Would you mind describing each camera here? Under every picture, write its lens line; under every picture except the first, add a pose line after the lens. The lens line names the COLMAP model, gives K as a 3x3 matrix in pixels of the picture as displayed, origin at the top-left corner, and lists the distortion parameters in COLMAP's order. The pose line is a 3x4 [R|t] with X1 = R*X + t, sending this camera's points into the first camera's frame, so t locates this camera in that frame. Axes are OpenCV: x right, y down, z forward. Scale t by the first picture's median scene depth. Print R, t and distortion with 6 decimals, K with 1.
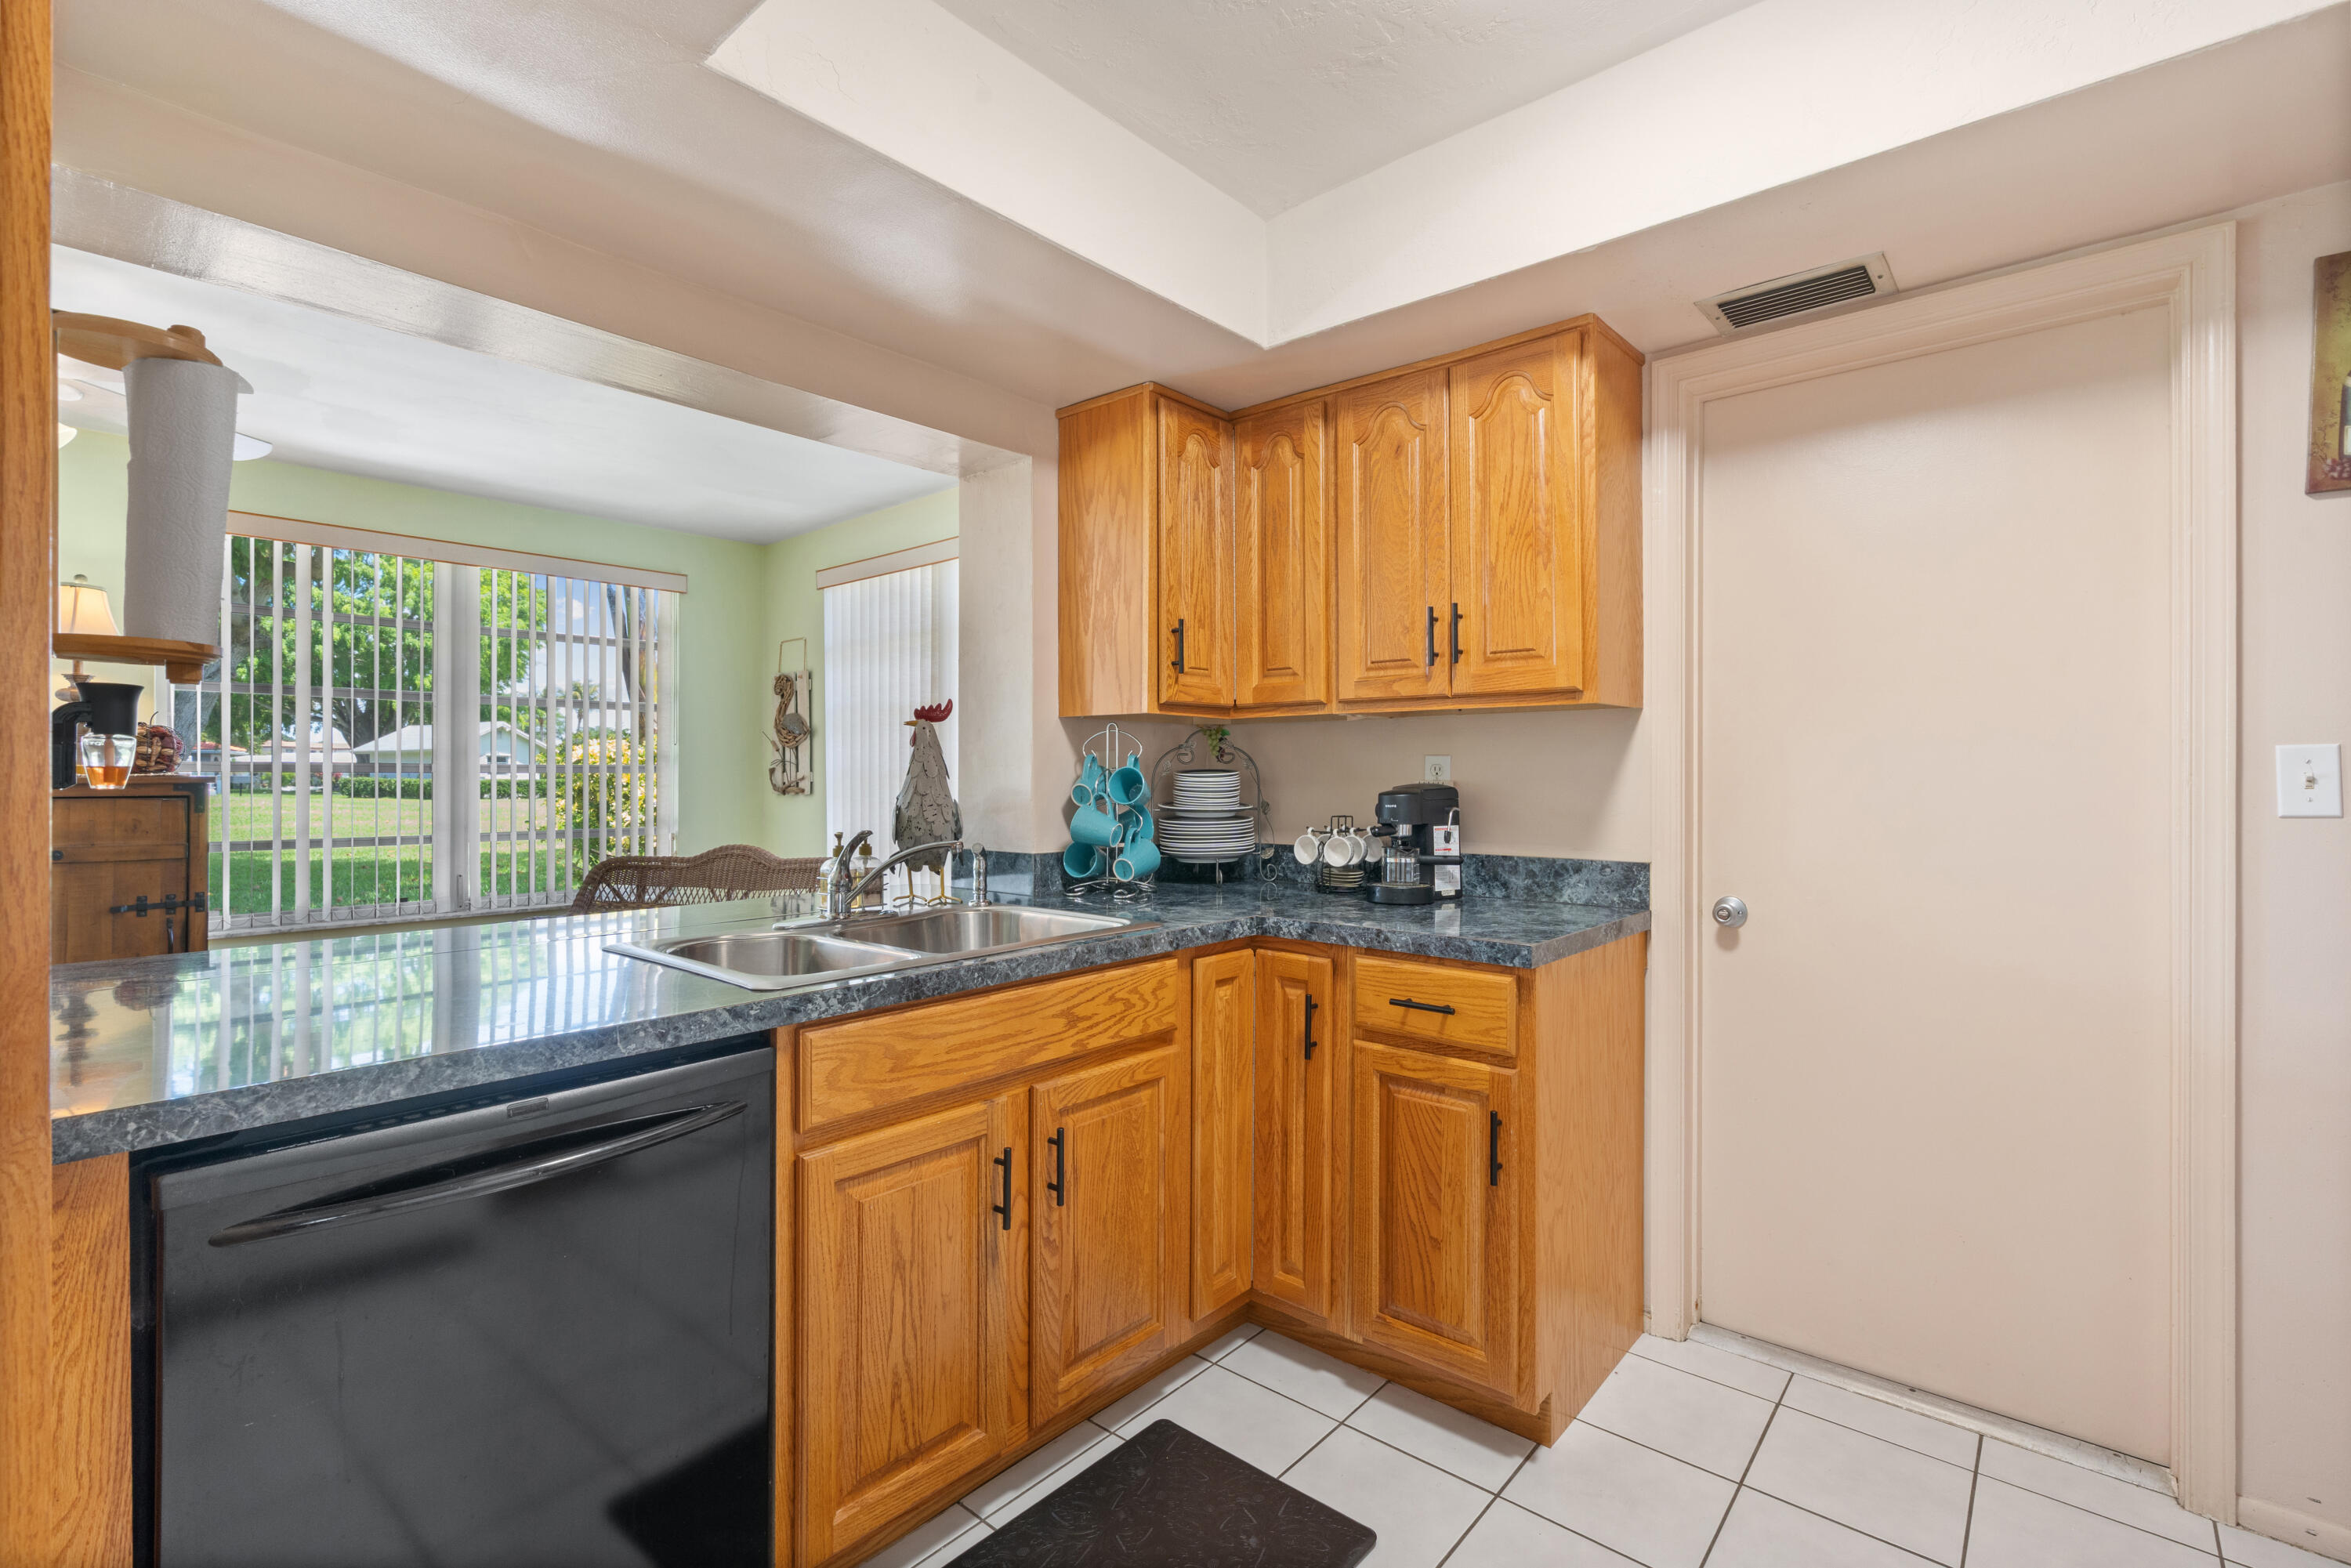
lens RADIAL K [[1055.8, 0, 1166.7], [0, 1055.8, 772.0], [0, 0, 1]] dist [-0.010996, 0.004288]
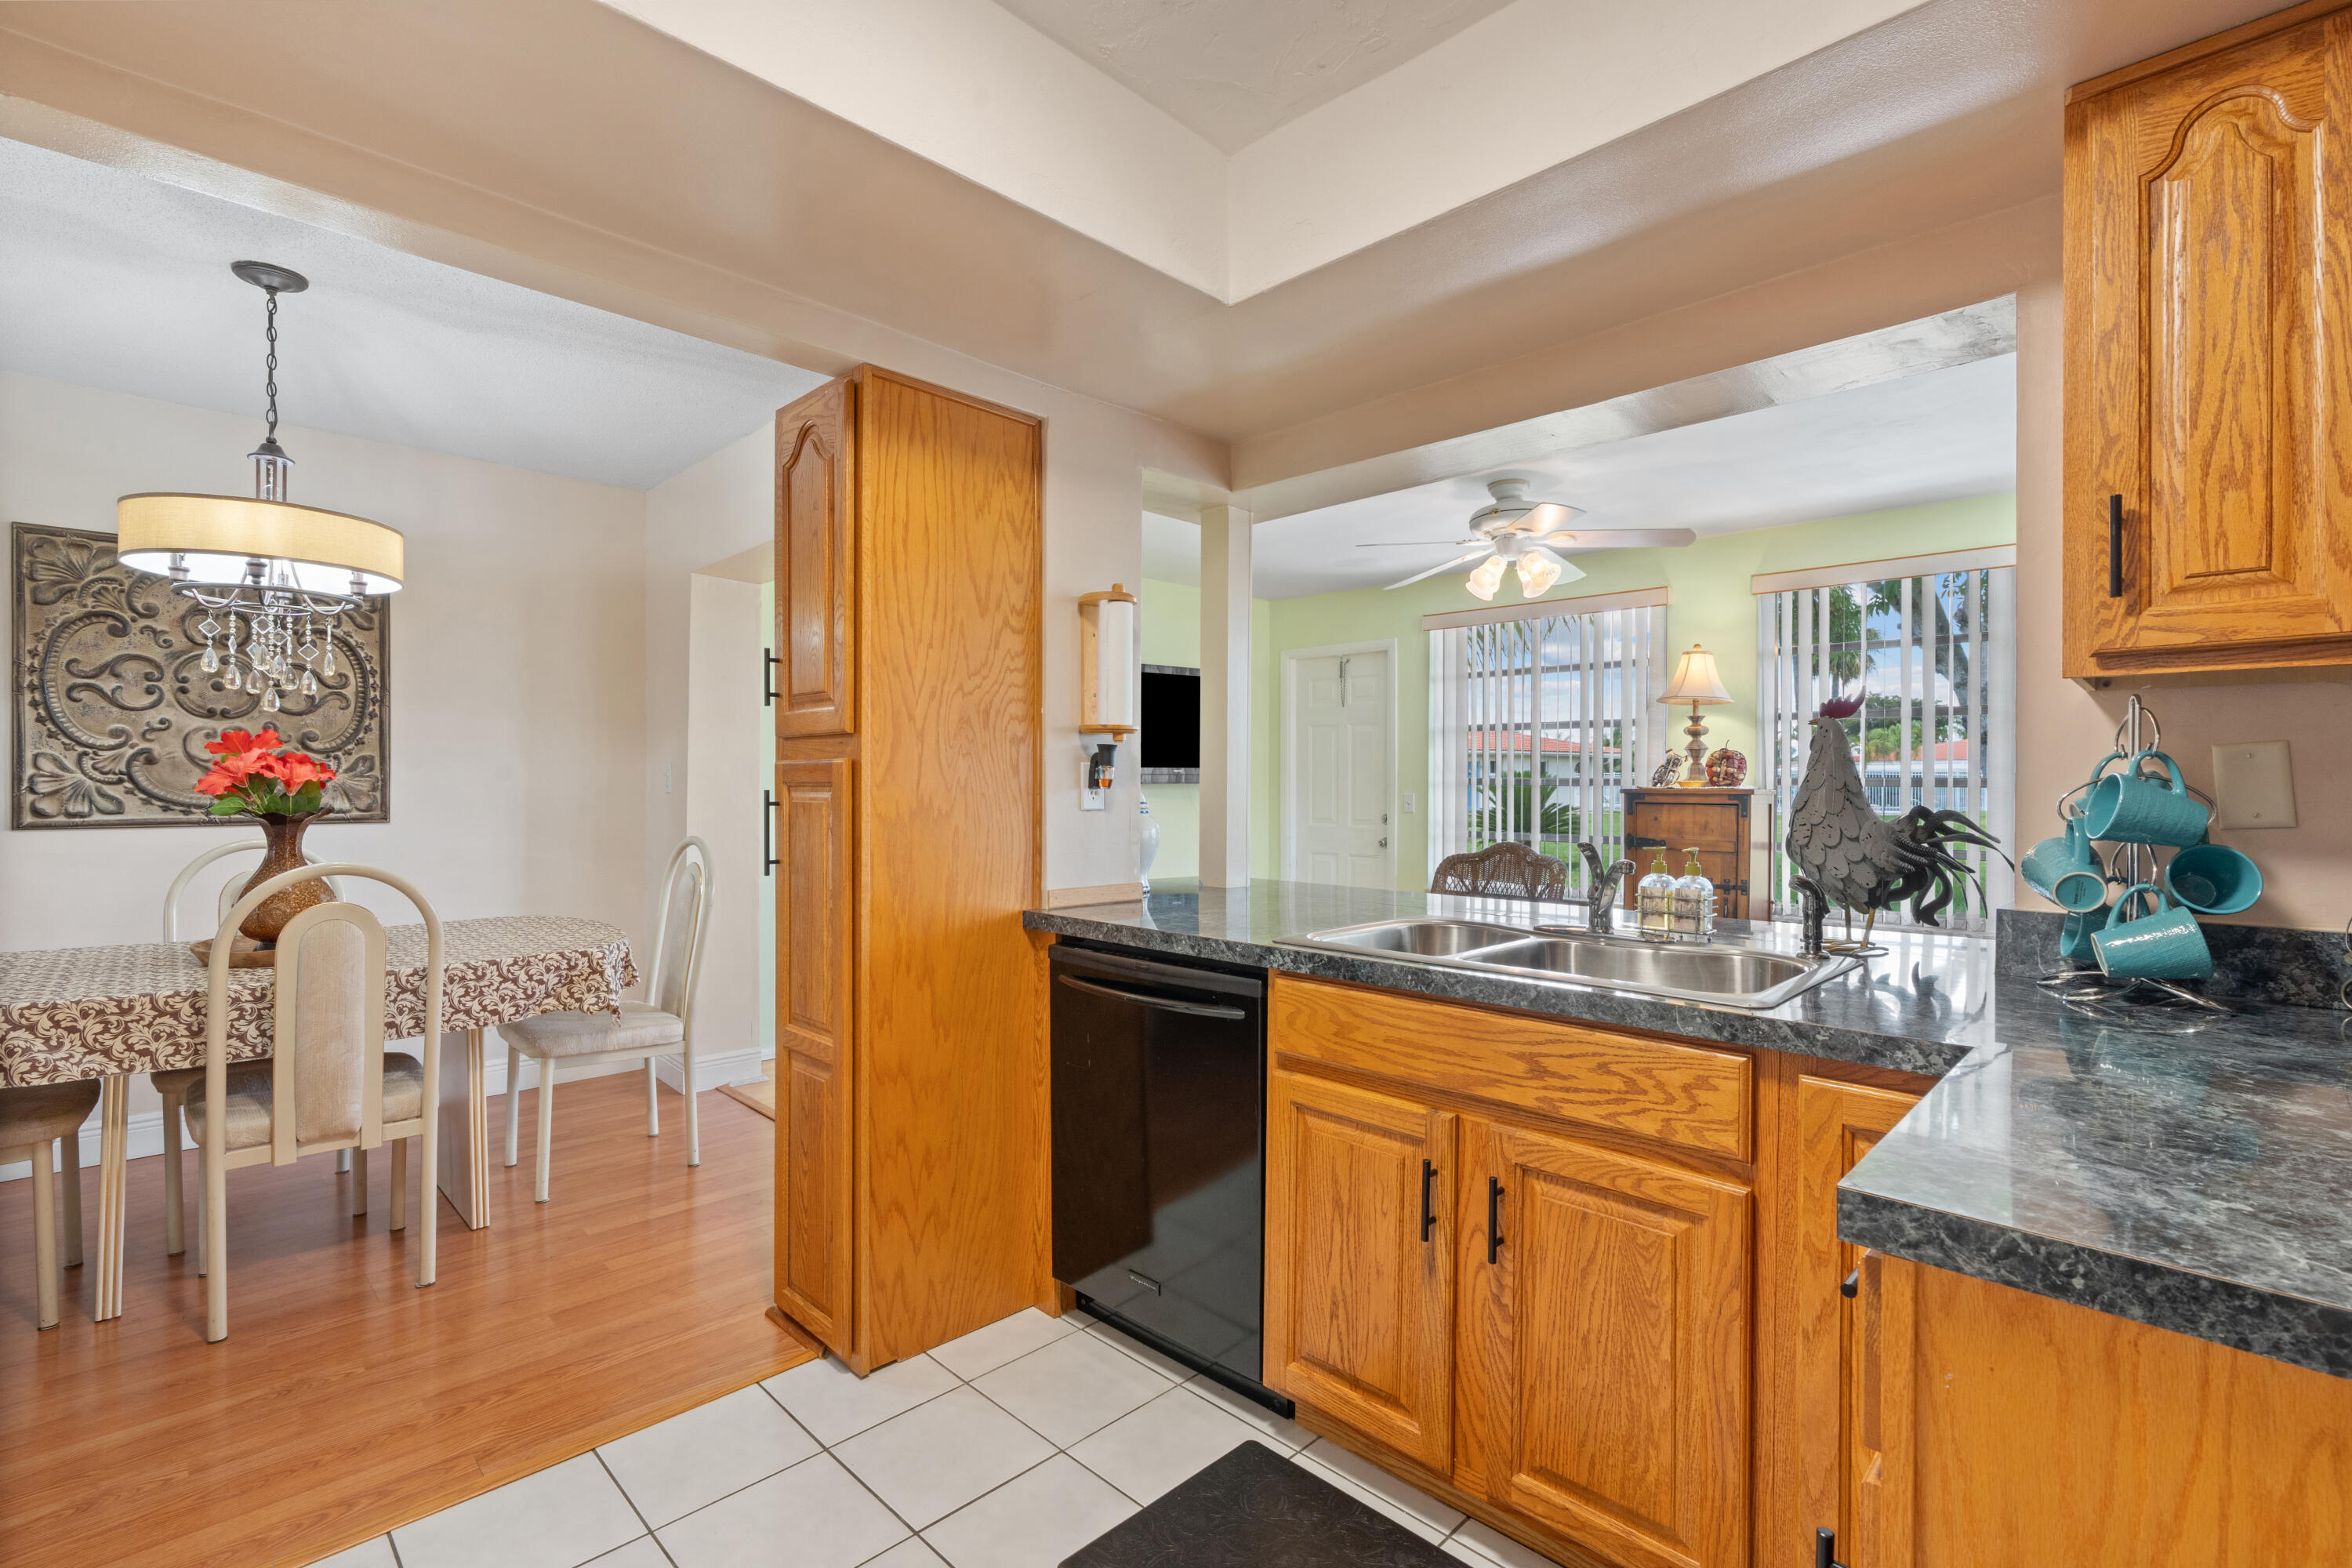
lens RADIAL K [[1056.3, 0, 1168.6], [0, 1056.3, 789.3], [0, 0, 1]] dist [-0.010996, 0.004288]
pose [[-0.071668, 0.003363, -0.997423, 0.613995], [-0.004677, 0.999982, 0.003708, 0.004505], [0.997418, 0.004931, -0.071651, 0.596272]]
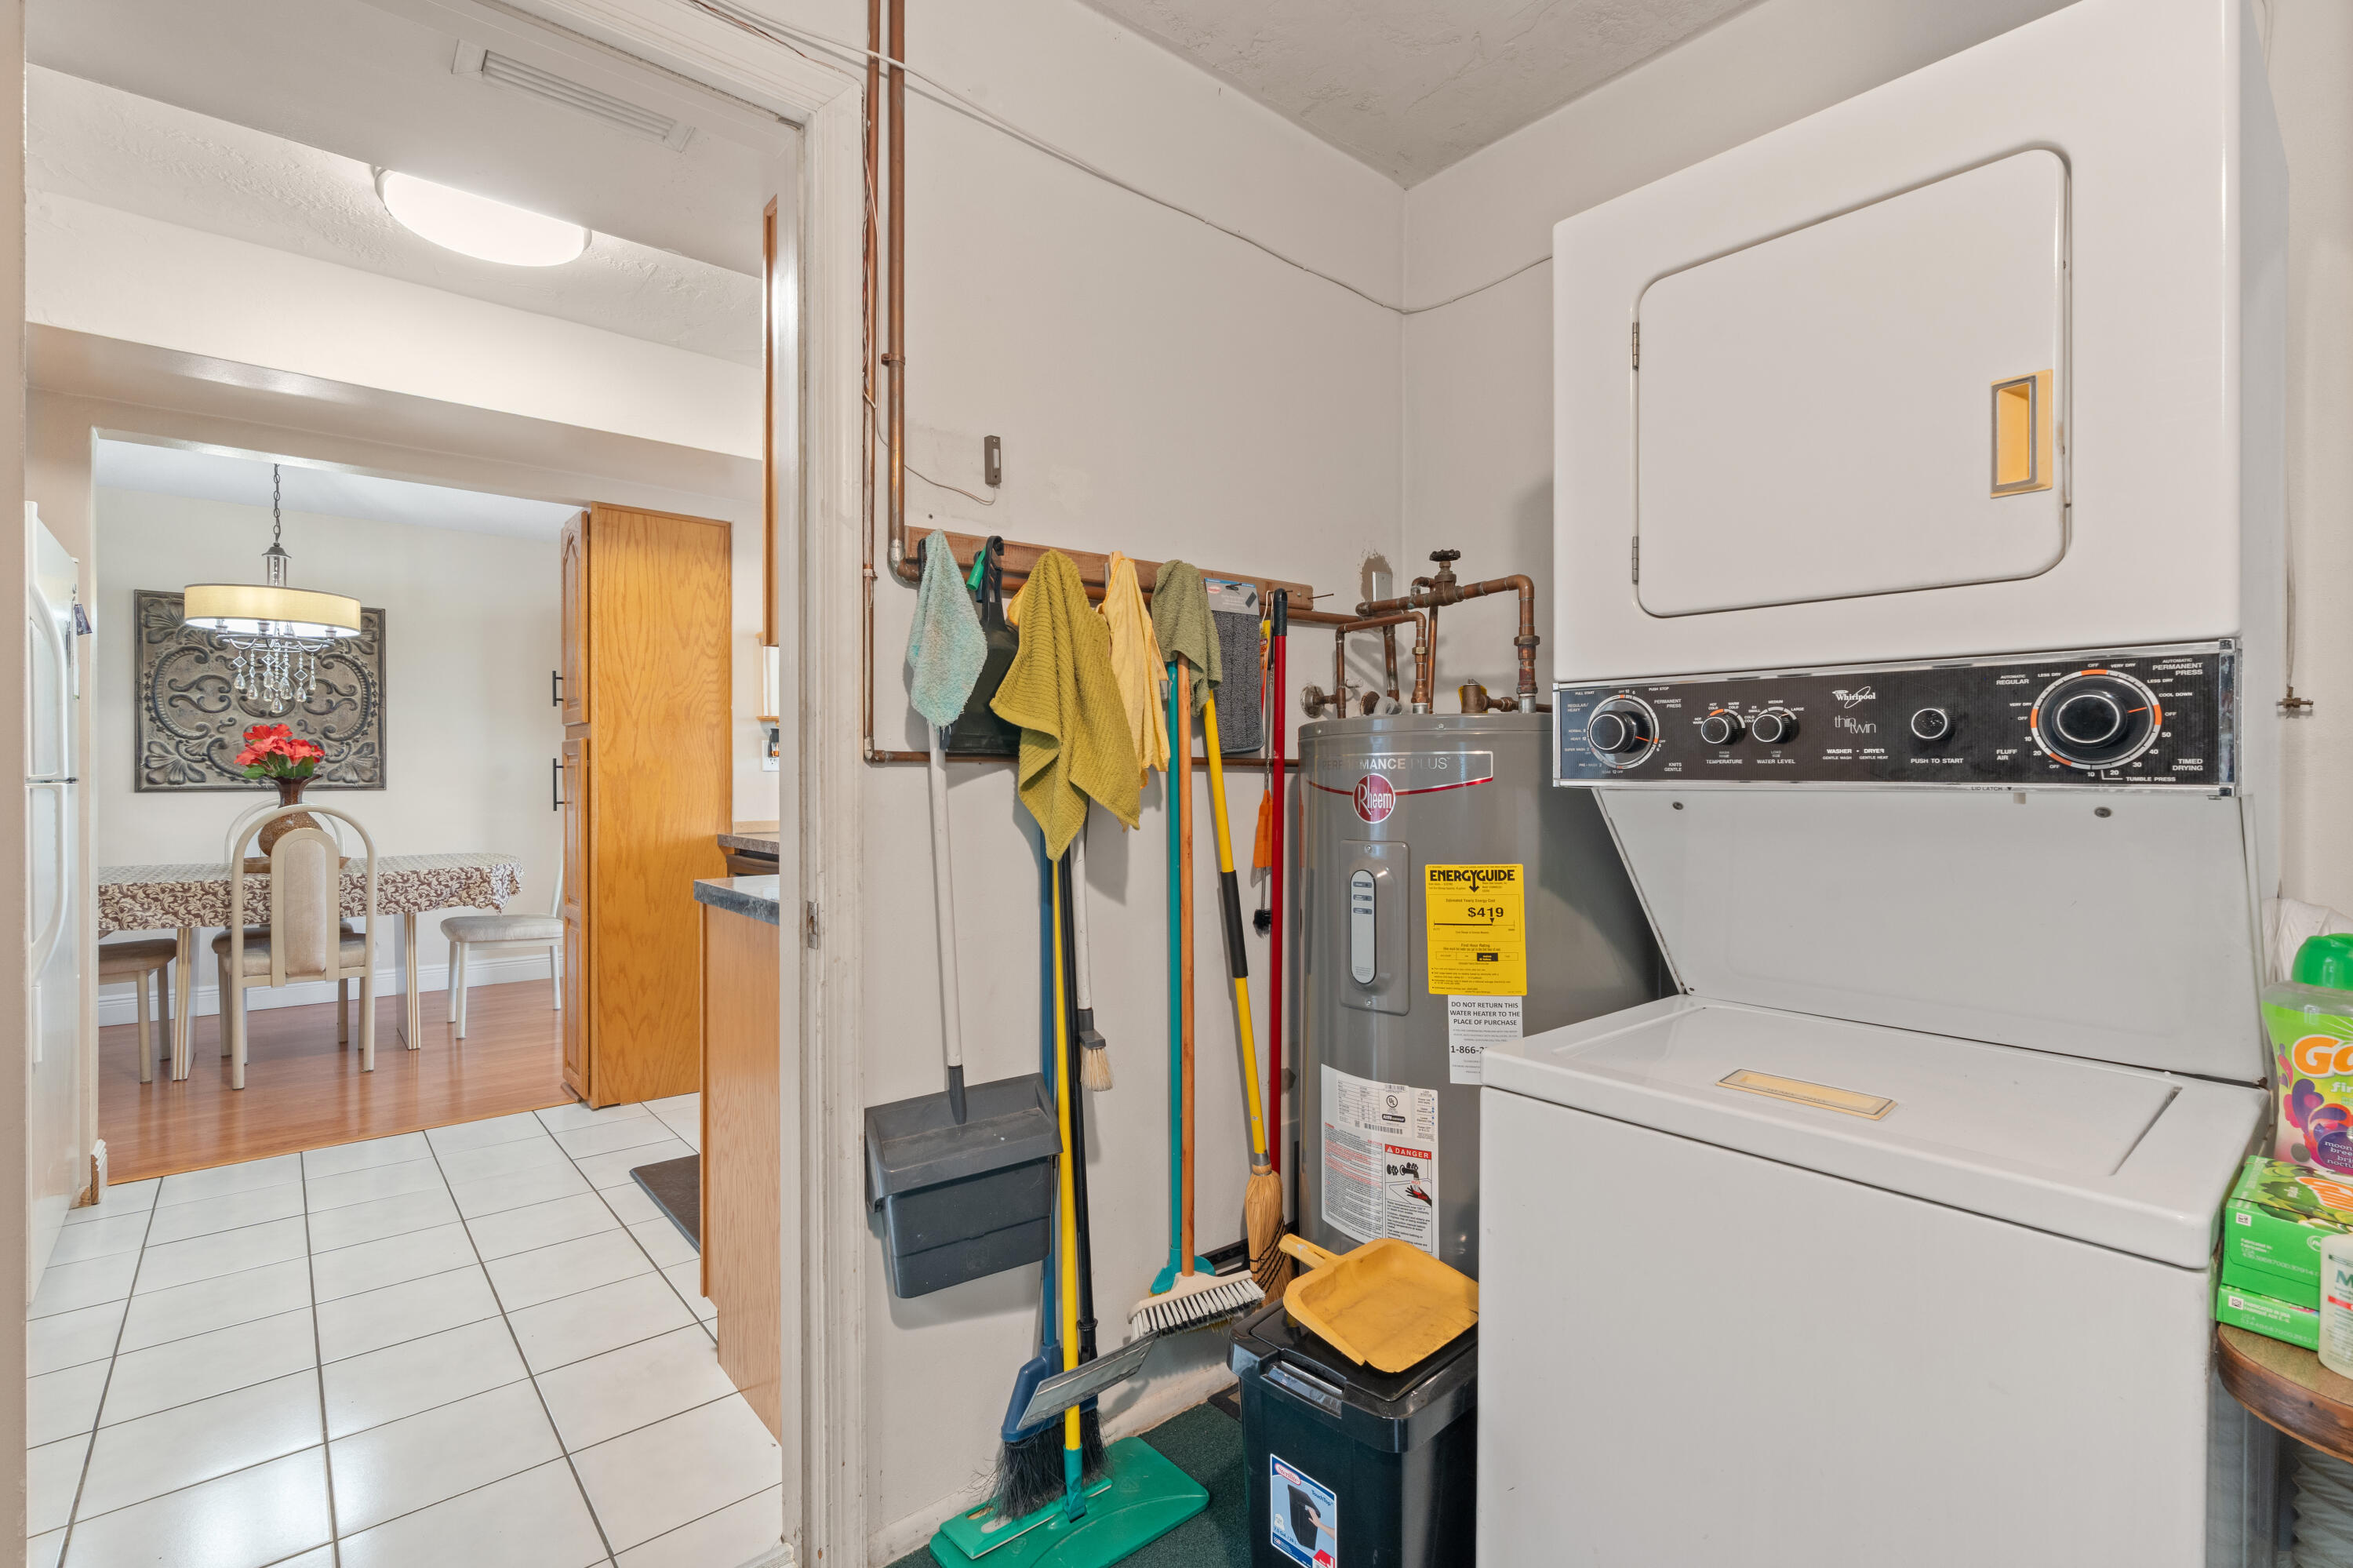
lens RADIAL K [[1056.8, 0, 1167.5], [0, 1056.8, 775.9], [0, 0, 1]] dist [-0.010996, 0.004288]
pose [[-0.147482, -0.000841, -0.989064, 1.109391], [0.000388, 1.000000, -0.000909, 0.039802], [0.989065, -0.000518, -0.147482, 1.318531]]
